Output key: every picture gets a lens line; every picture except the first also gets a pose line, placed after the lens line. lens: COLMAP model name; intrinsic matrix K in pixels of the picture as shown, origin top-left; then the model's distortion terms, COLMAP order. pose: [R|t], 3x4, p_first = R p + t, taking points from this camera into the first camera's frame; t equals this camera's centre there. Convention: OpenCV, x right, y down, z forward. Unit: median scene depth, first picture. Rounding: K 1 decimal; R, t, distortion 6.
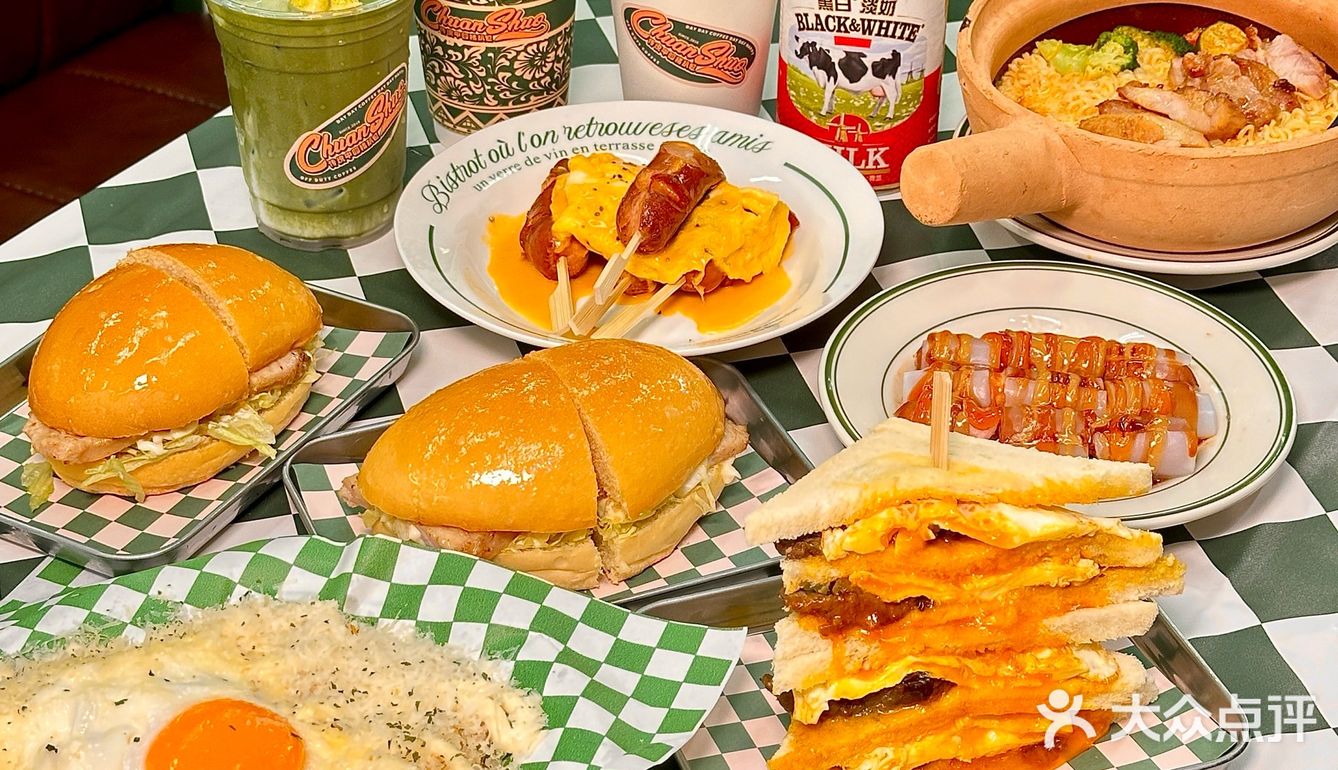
lens RADIAL K [[2520.4, 0, 669.0], [0, 2520.4, 385.0], [0, 0, 1]] dist [0.084966, 0.153505]
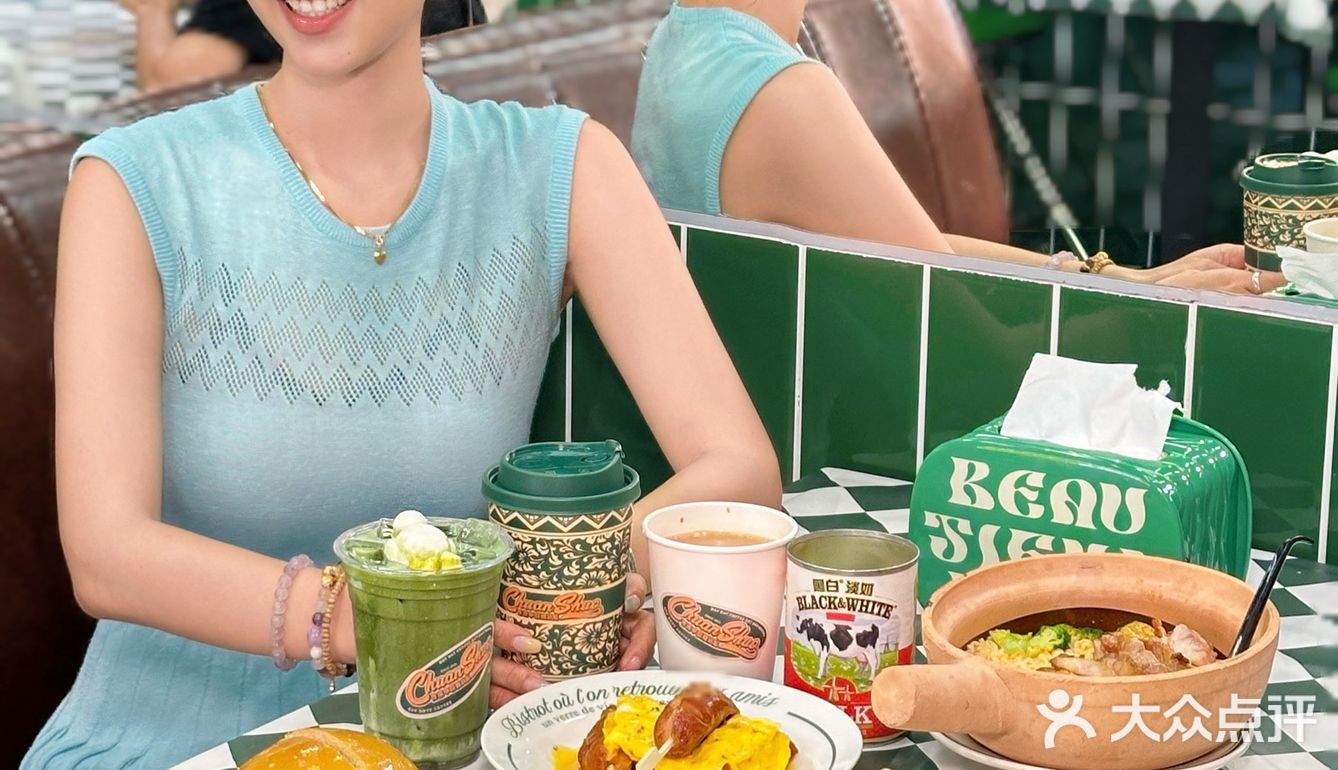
lens RADIAL K [[3074.0, 0, 669.0], [0, 3074.0, 385.0], [0, 0, 1]] dist [-0.011638, 0.019953]
pose [[0.999799, 0.010147, -0.017320, 0.011520], [-0.015262, 0.944702, -0.327574, 0.265224], [0.013038, 0.327772, 0.944667, -0.512897]]
